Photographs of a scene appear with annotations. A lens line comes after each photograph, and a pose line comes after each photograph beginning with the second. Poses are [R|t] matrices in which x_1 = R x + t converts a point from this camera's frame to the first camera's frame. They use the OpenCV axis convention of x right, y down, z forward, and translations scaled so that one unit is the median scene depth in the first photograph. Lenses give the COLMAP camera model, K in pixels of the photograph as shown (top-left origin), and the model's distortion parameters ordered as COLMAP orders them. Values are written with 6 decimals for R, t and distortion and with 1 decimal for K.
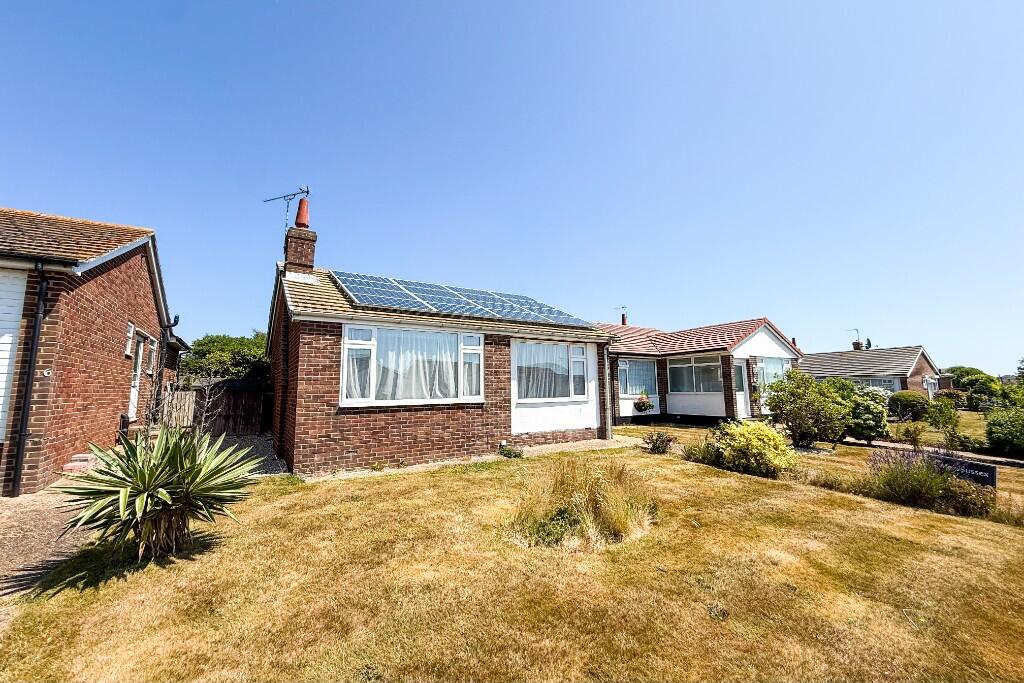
lens RADIAL K [[412.6, 0, 509.0], [0, 412.6, 335.4], [0, 0, 1]] dist [-0.000072, -0.000006]
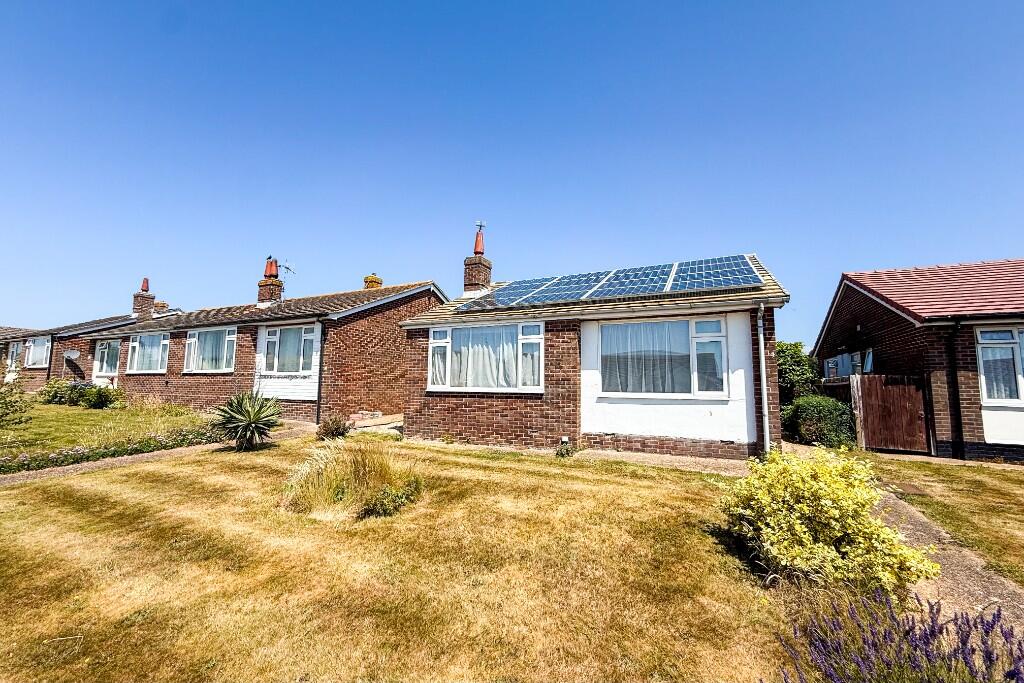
lens RADIAL K [[412.6, 0, 509.0], [0, 412.6, 345.5], [0, 0, 1]] dist [-0.000072, -0.000006]
pose [[0.518471, -0.067196, -0.852451, 0.698194], [0.089273, 0.995713, -0.024192, 0.067269], [0.850422, -0.063558, 0.522247, 0.434989]]
